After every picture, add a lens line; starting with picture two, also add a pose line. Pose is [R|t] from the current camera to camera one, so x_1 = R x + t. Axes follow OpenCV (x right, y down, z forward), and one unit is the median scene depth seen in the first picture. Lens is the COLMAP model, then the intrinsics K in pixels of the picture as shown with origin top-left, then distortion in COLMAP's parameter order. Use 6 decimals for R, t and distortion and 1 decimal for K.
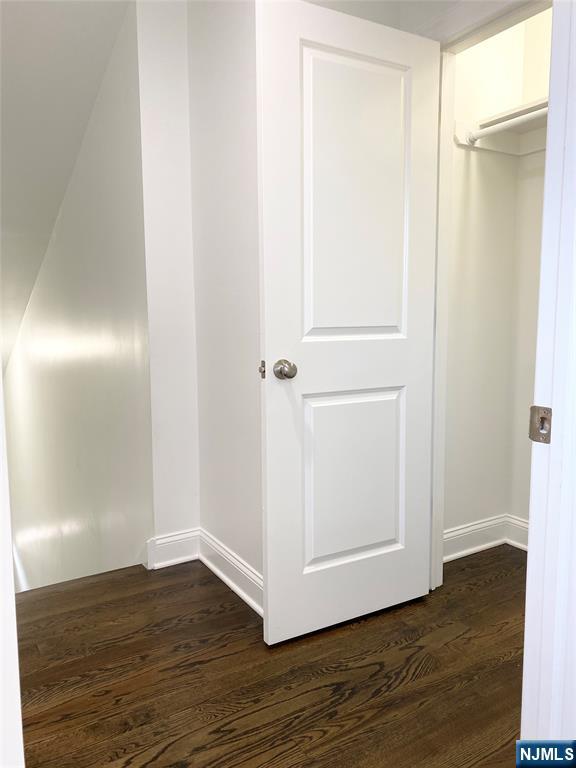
lens RADIAL K [[579.2, 0, 288.0], [0, 579.2, 384.5], [0, 0, 1]] dist [-0.003677, -0.000587]
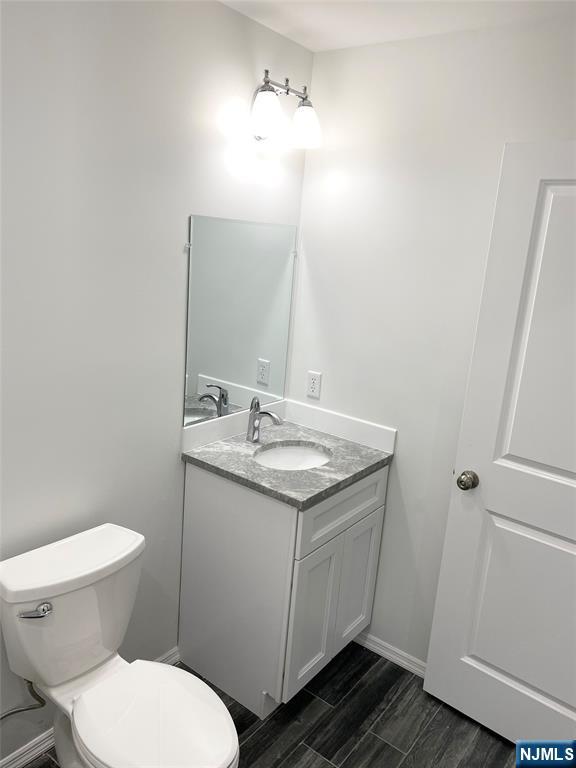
lens RADIAL K [[579.2, 0, 287.8], [0, 579.2, 383.1], [0, 0, 1]] dist [-0.003677, -0.000587]
pose [[0.365354, 0.258595, -0.894229, 0.794972], [-0.194404, 0.960653, 0.198376, -0.349688], [0.910343, 0.101364, 0.401250, 0.219311]]
